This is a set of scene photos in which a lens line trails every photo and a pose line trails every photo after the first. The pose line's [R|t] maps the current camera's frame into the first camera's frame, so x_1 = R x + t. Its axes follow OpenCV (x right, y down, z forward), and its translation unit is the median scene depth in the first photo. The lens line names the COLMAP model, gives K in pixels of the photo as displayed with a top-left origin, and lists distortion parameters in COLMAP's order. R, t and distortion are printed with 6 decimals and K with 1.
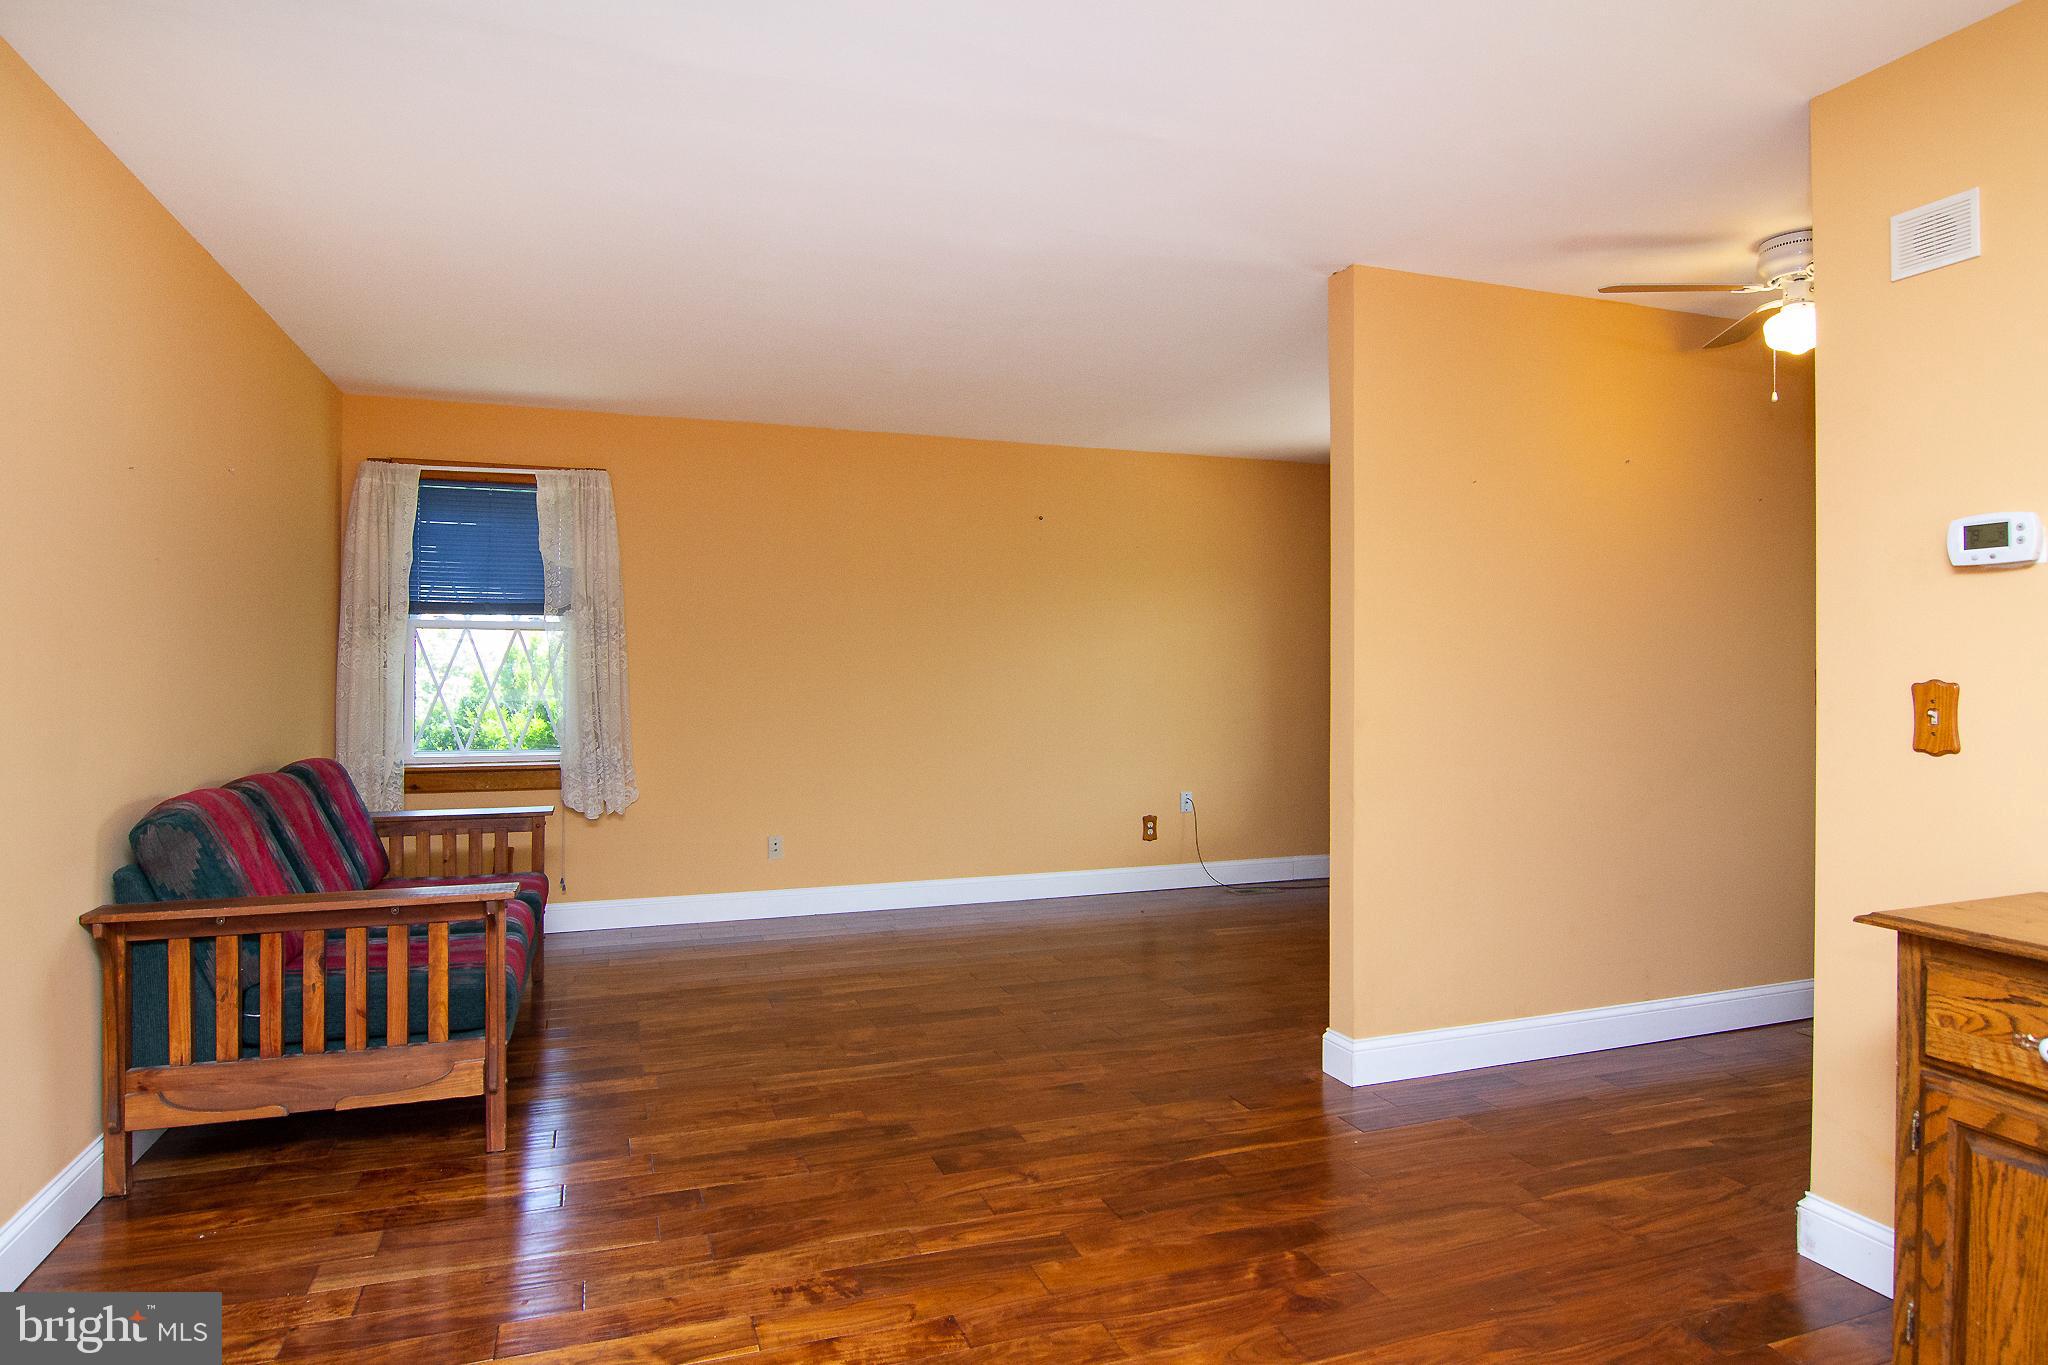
lens RADIAL K [[1205.7, 0, 1026.7], [0, 1205.7, 678.5], [0, 0, 1]] dist [0.003043, -0.007438]
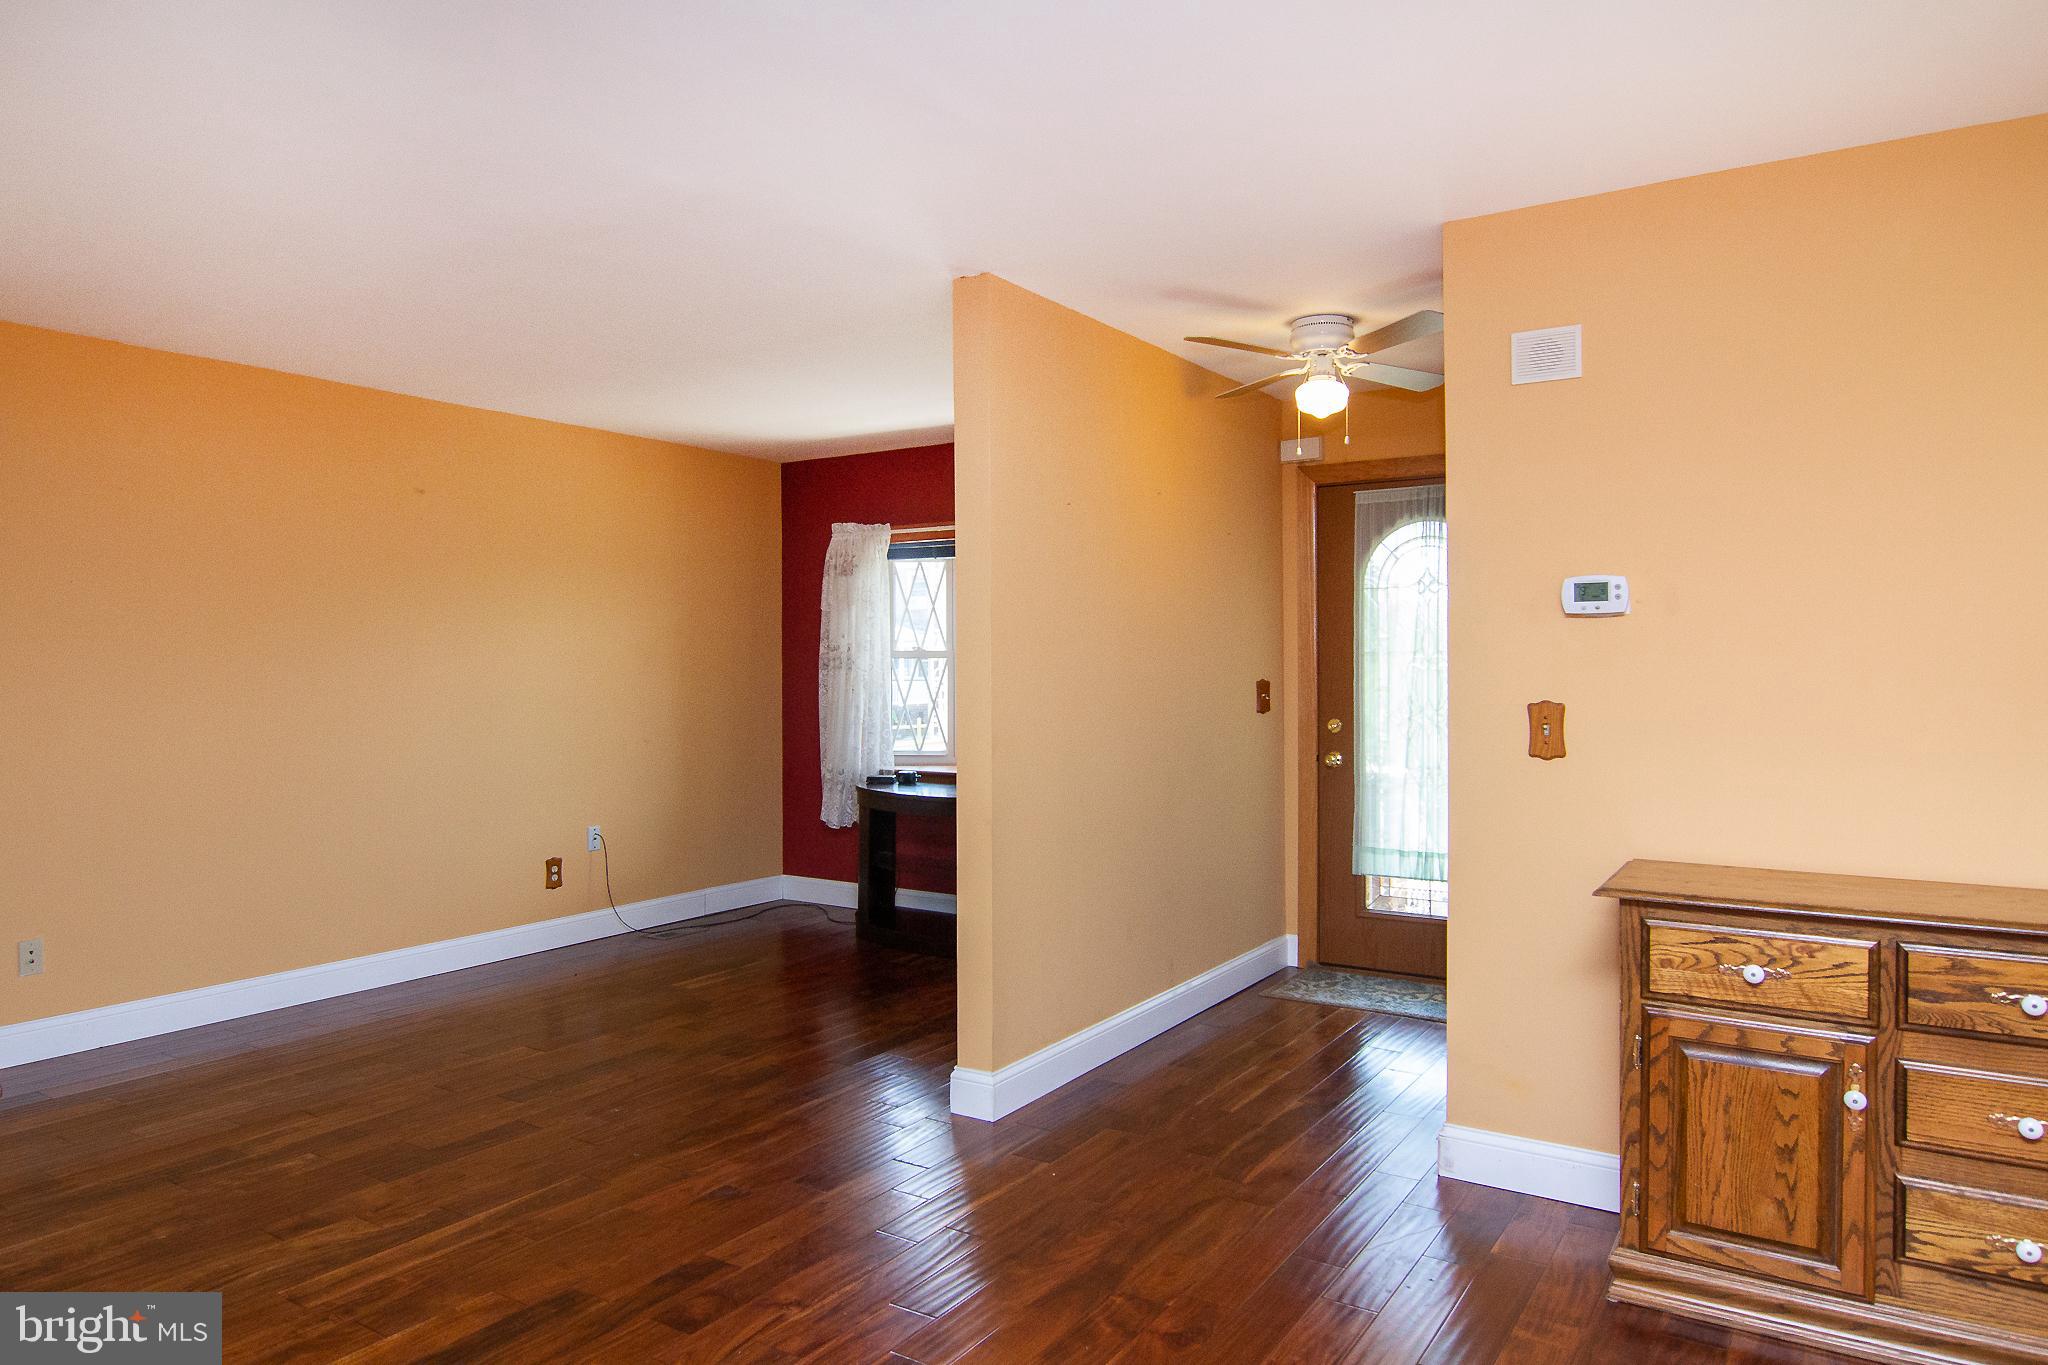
lens RADIAL K [[1328.2, 0, 1024.8], [0, 1328.2, 672.1], [0, 0, 1]] dist [0.006730, -0.004153]
pose [[0.793915, -0.004776, 0.608010, -0.555818], [0.006886, 0.999976, -0.001137, -0.031842], [-0.607990, 0.005090, 0.793929, 0.213103]]
